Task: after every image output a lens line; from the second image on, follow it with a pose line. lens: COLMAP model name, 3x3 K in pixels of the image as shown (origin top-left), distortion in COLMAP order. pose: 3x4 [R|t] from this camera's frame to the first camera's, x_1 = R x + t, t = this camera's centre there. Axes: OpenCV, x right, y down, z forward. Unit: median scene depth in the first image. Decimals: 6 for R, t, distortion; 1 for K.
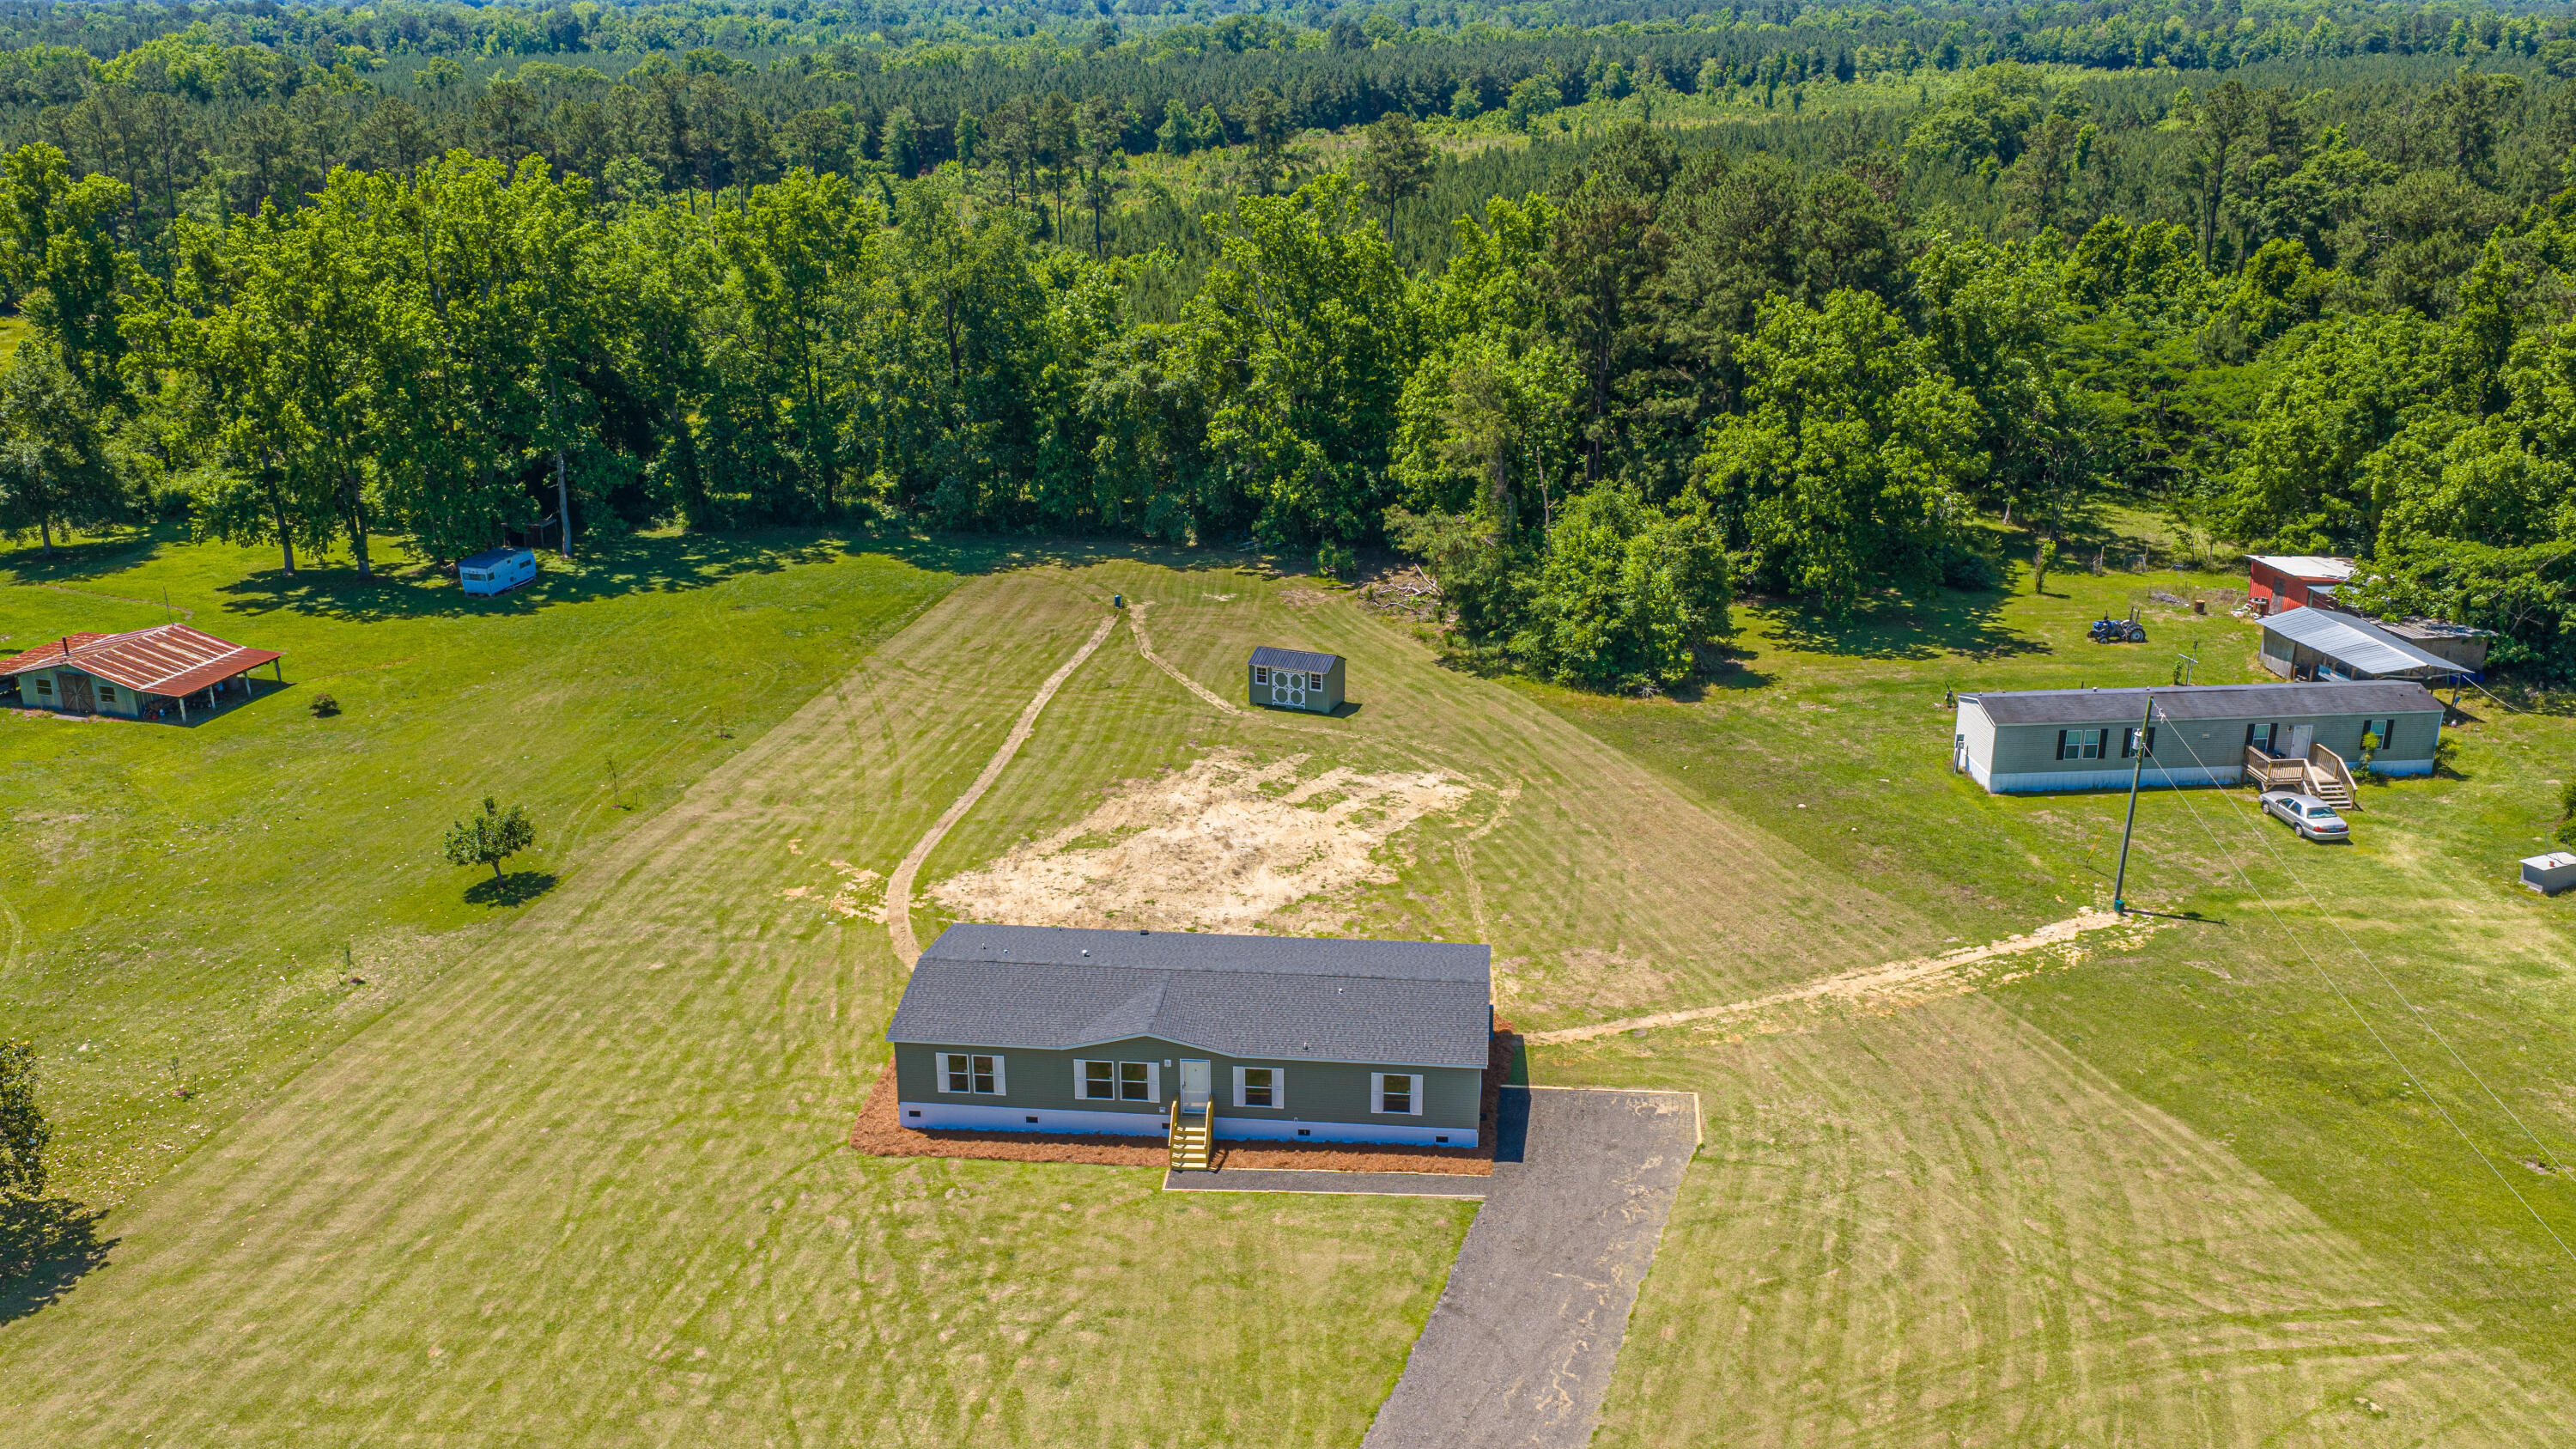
lens RADIAL K [[2135.6, 0, 1287.7], [0, 2135.6, 731.3], [0, 0, 1]] dist [0.029136, -0.057605]
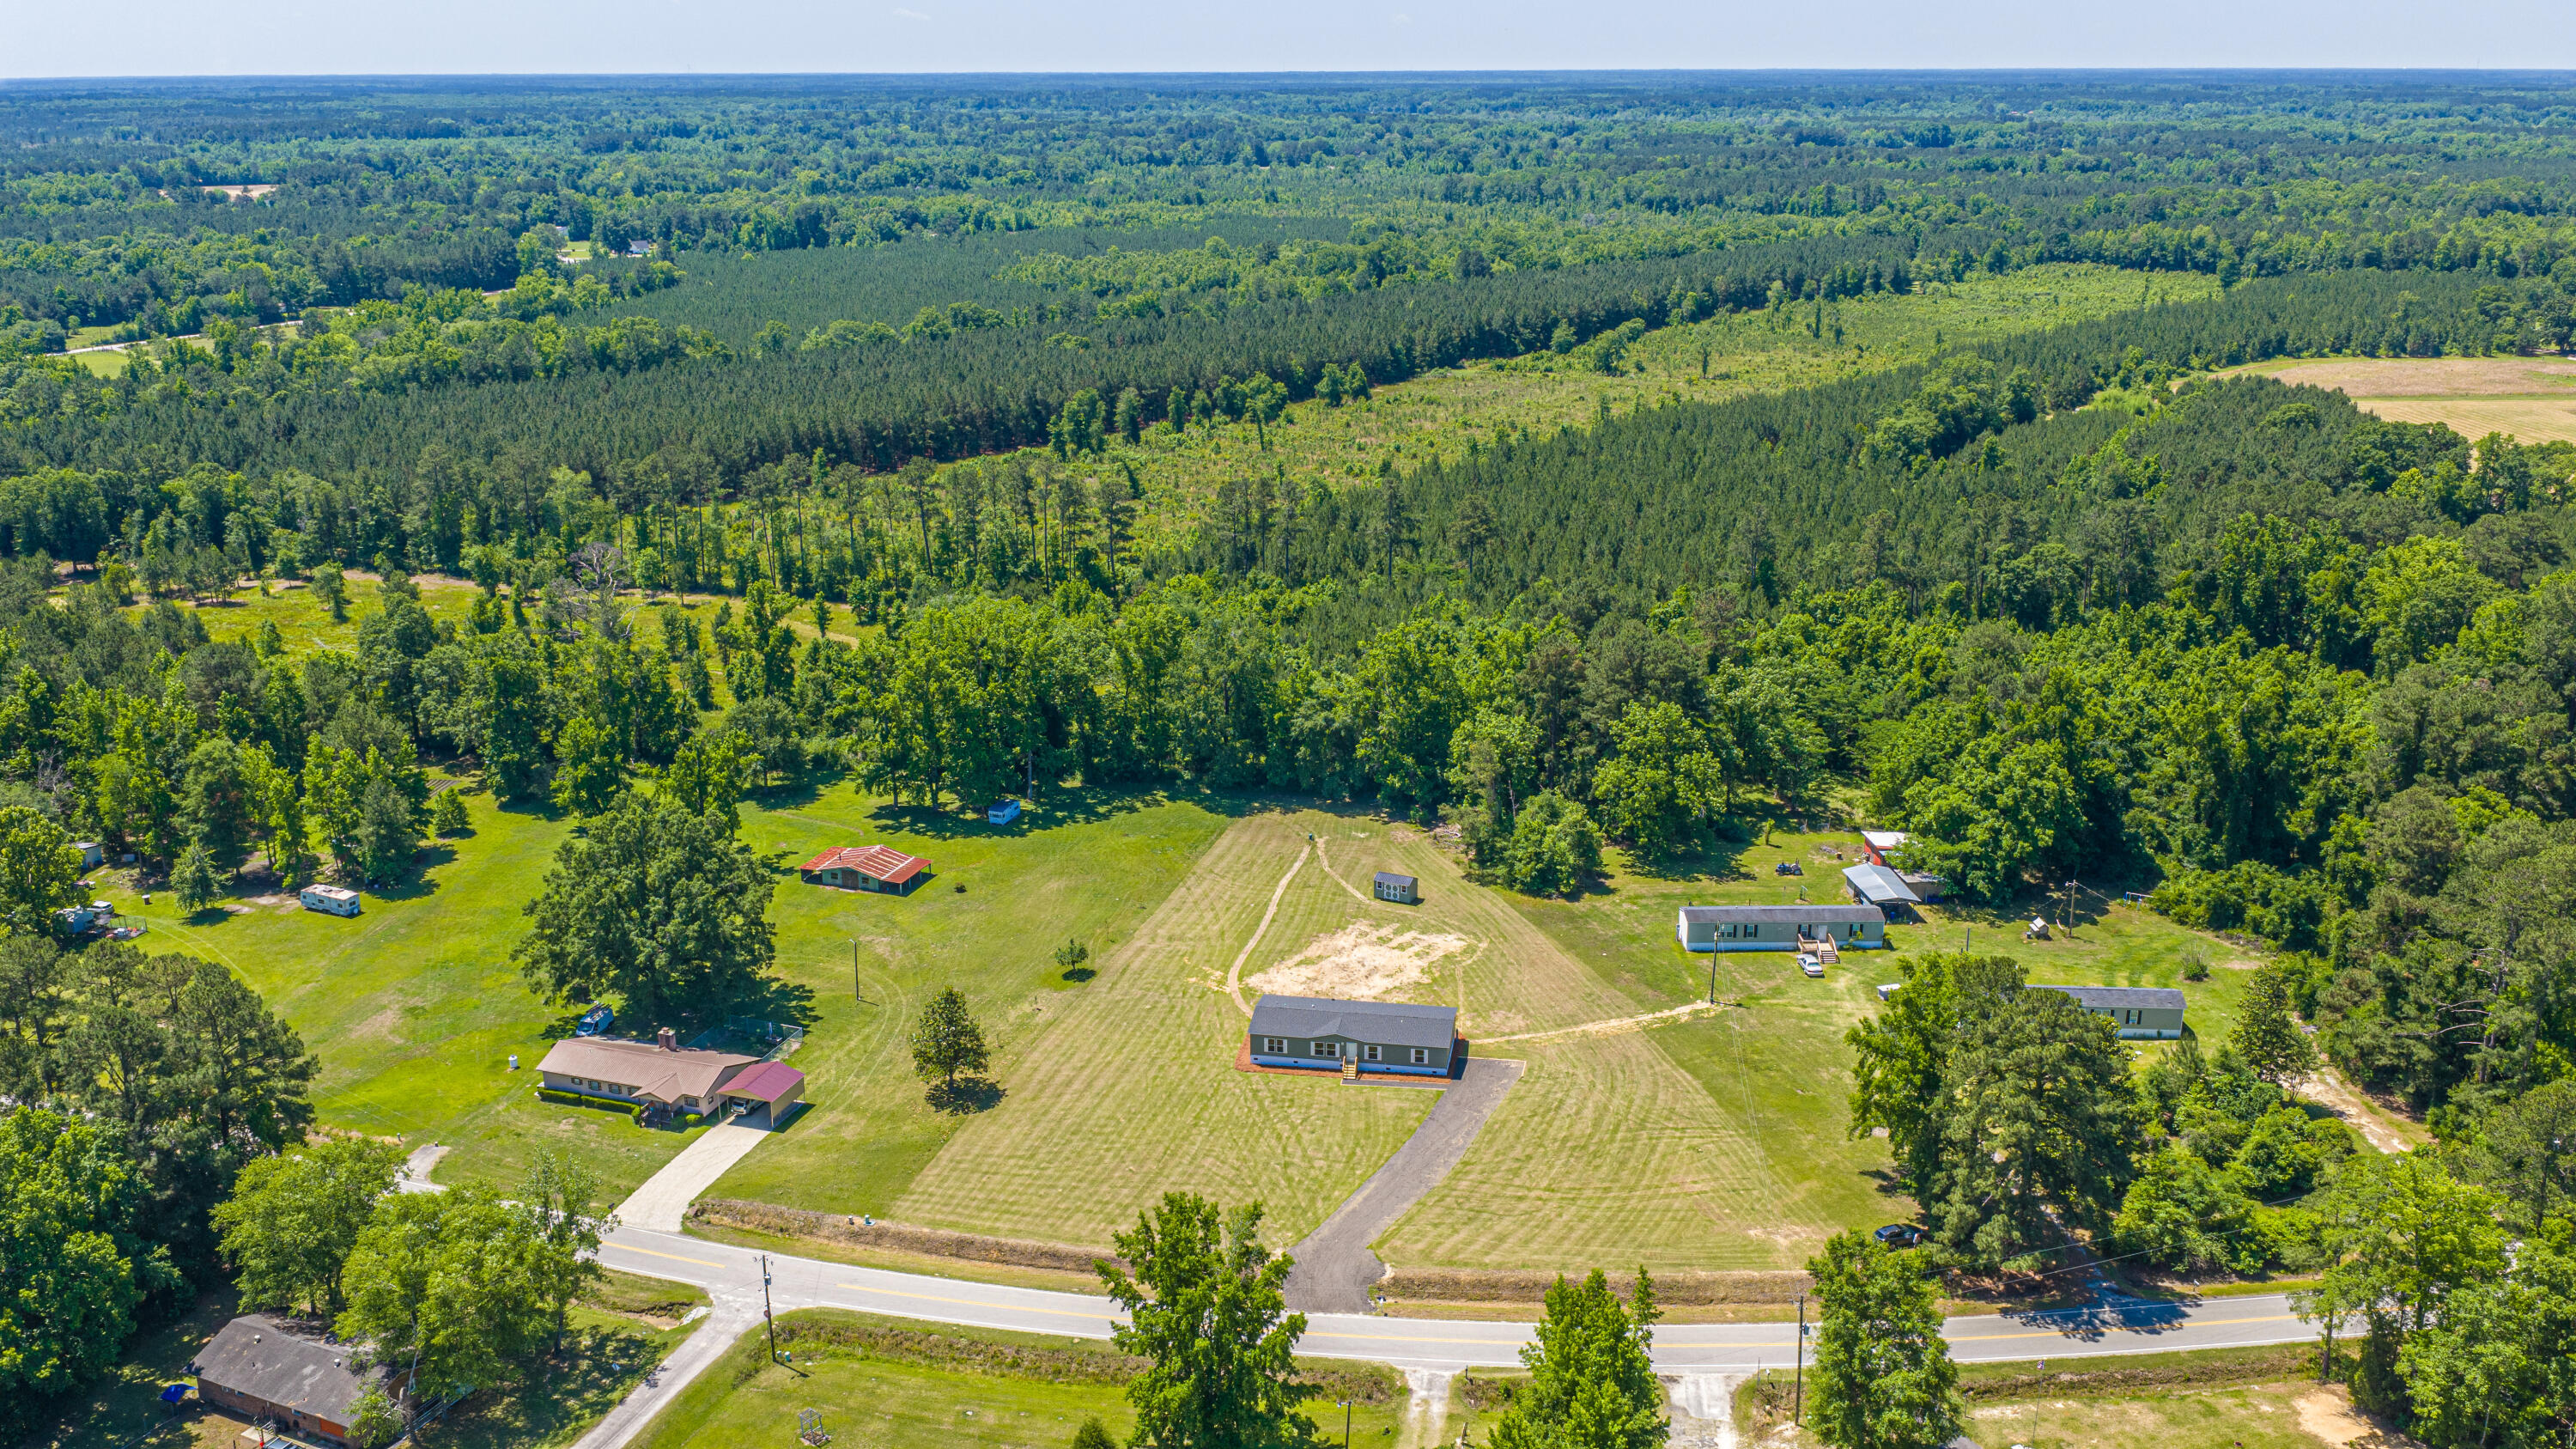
lens RADIAL K [[2135.6, 0, 1283.3], [0, 2135.6, 747.3], [0, 0, 1]] dist [0.029136, -0.057605]
pose [[0.997777, 0.020931, -0.063264, 0.025205], [-0.022617, 0.999405, -0.026055, -0.109470], [0.062681, 0.027428, 0.997657, -1.224342]]
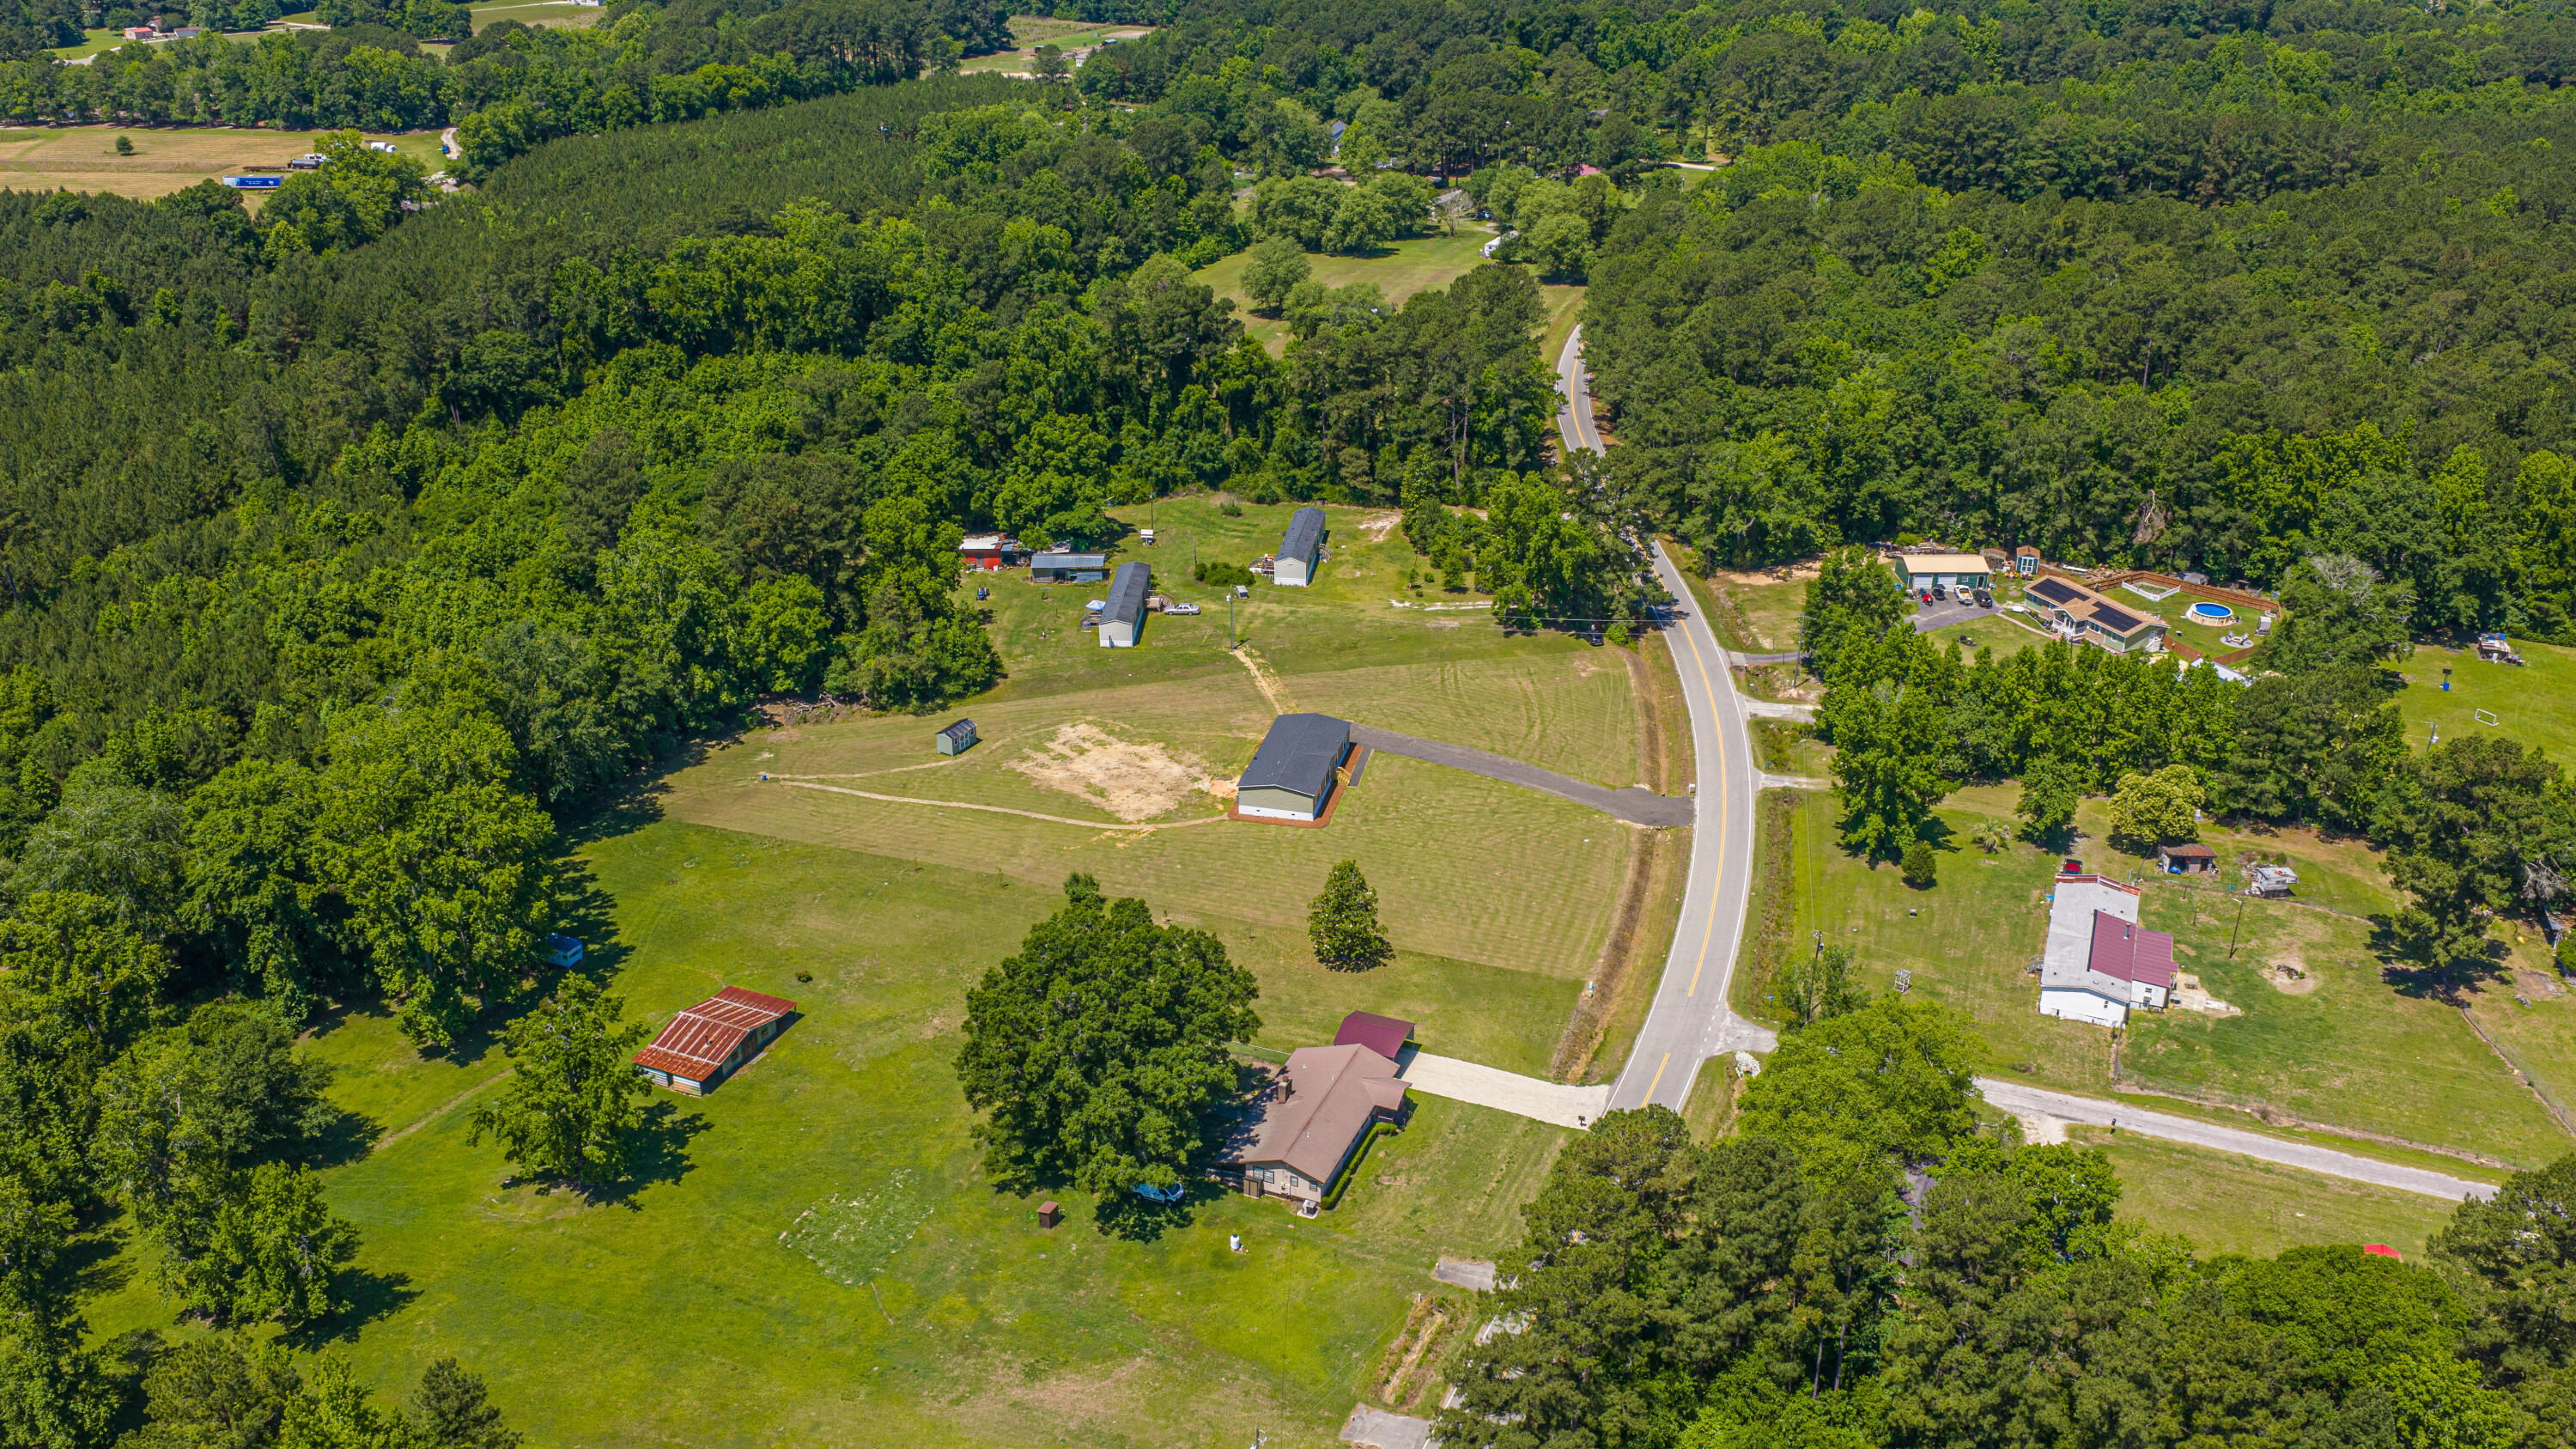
lens RADIAL K [[2135.6, 0, 1288.0], [0, 2135.6, 722.8], [0, 0, 1]] dist [0.029136, -0.057605]
pose [[0.137642, -0.409482, 0.901875, -1.983527], [0.325361, 0.878706, 0.349307, -0.714541], [-0.935518, 0.245356, 0.254177, 0.097881]]
